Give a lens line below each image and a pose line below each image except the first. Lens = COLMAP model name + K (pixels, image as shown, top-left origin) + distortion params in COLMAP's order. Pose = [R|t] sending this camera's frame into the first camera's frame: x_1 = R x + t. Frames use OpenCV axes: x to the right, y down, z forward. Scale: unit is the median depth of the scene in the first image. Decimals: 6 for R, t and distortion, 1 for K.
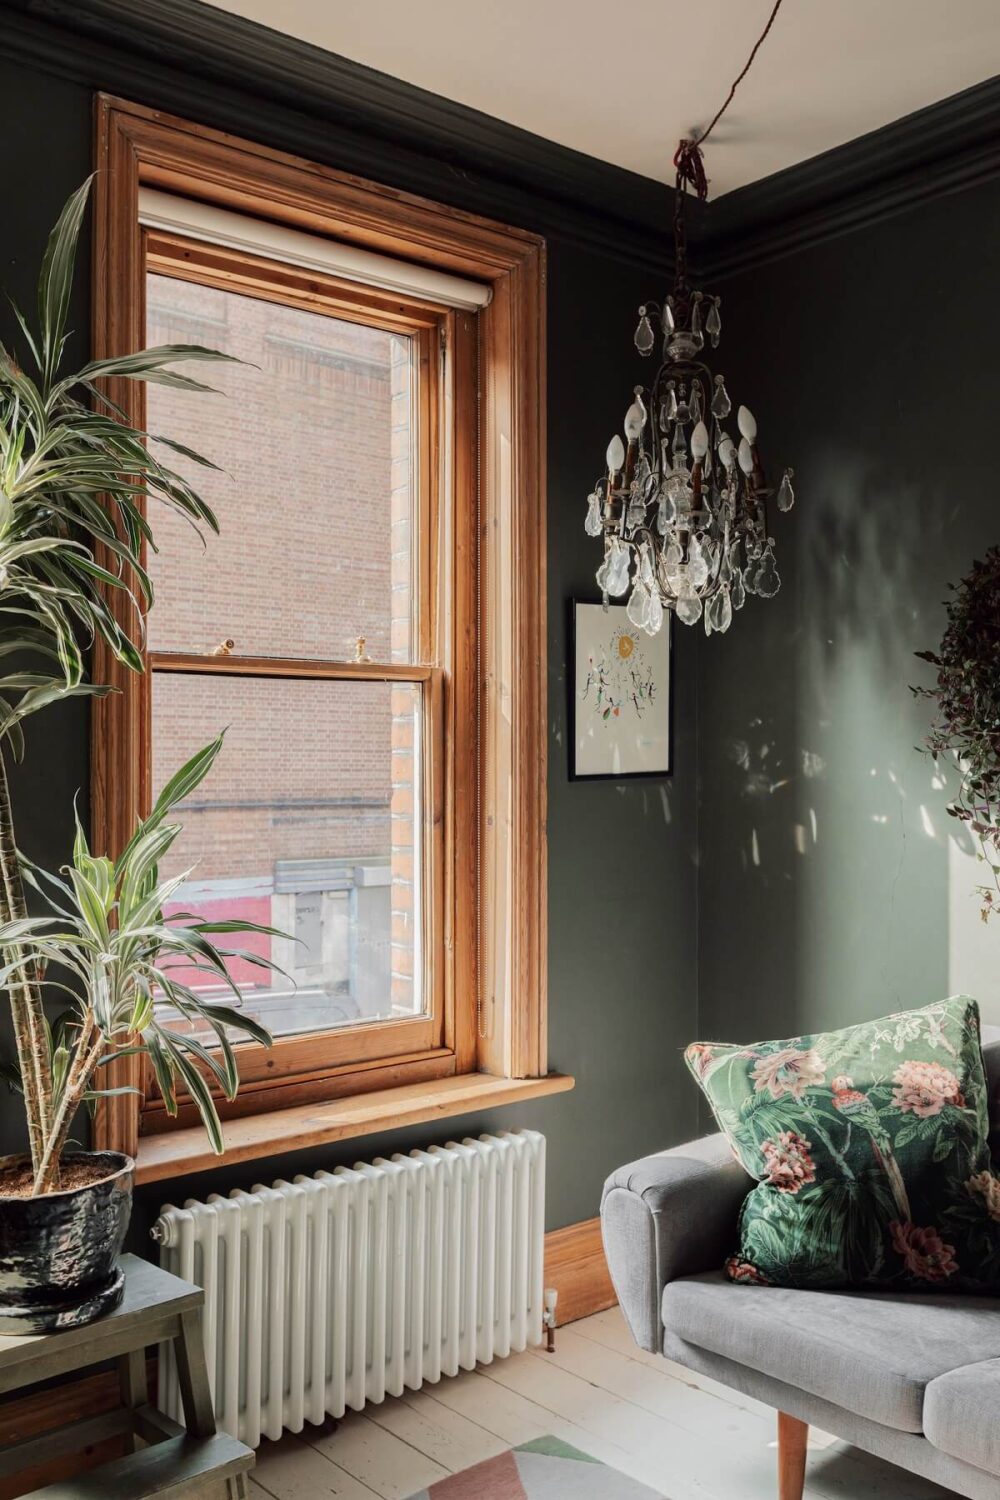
lens RADIAL K [[1321.8, 0, 484.3], [0, 1321.8, 760.5], [0, 0, 1]] dist [-0.008302, 0.002932]
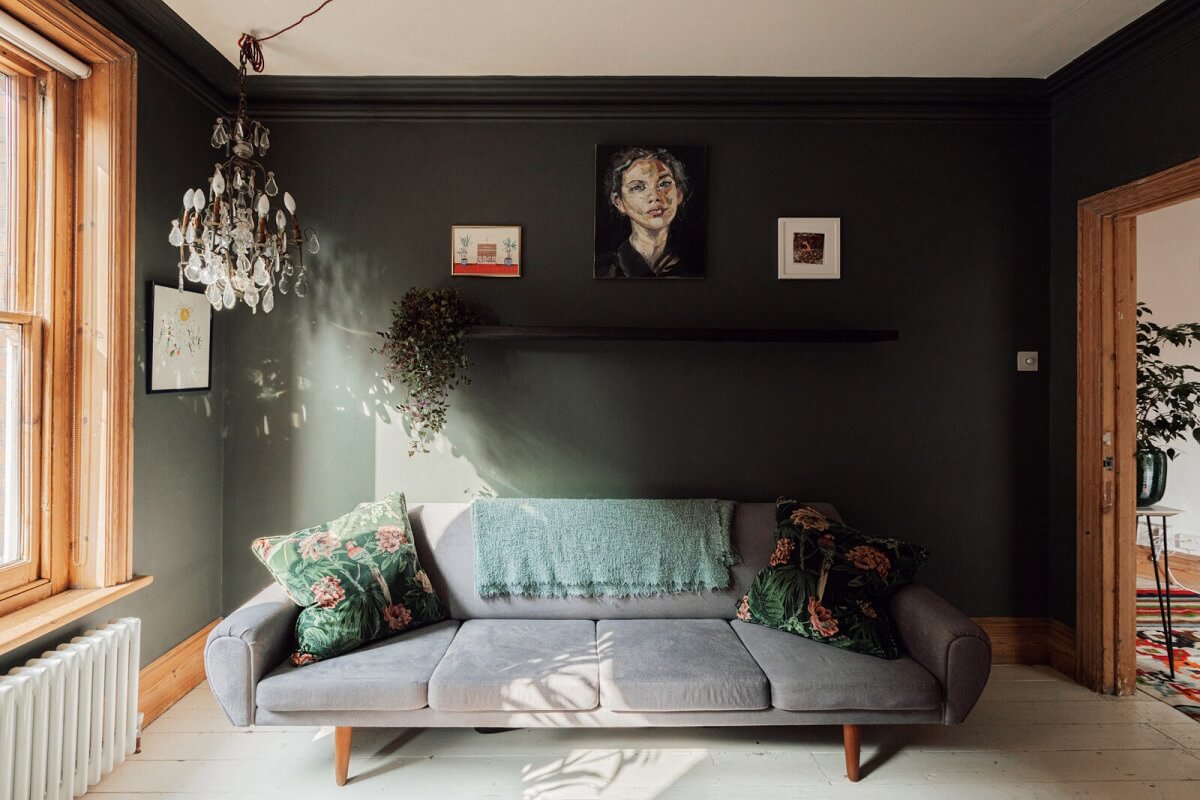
lens RADIAL K [[540.5, 0, 579.5], [0, 540.5, 380.7], [0, 0, 1]] dist [0.002208, -0.001053]
pose [[0.632090, 0.008347, 0.774850, -0.124836], [-0.011555, 0.999932, -0.001345, -0.005894], [-0.774809, -0.008103, 0.632144, 0.182696]]
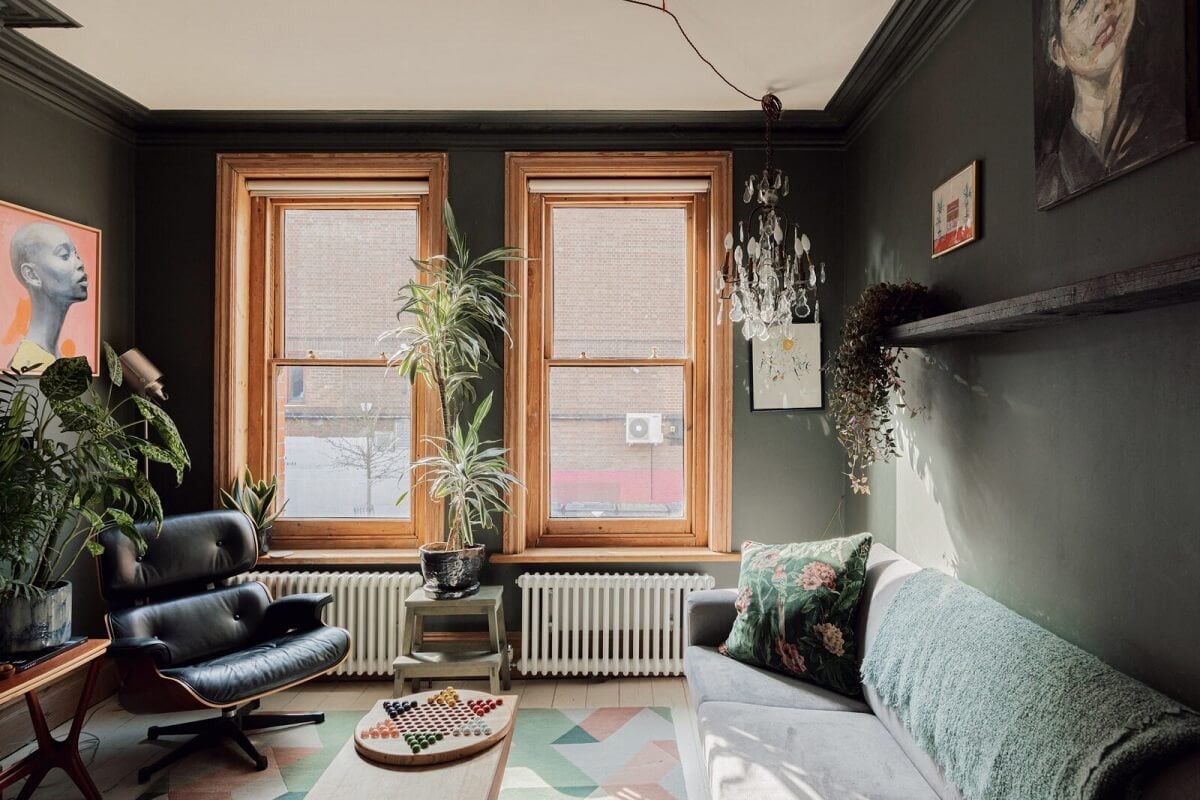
lens RADIAL K [[693.5, 0, 607.0], [0, 693.5, 393.2], [0, 0, 1]] dist [0.006127, 0.001654]
pose [[0.783844, -0.000027, -0.620957, 0.605174], [0.000447, 1.000000, 0.000521, -0.015086], [0.620957, -0.000686, 0.783844, 0.018927]]
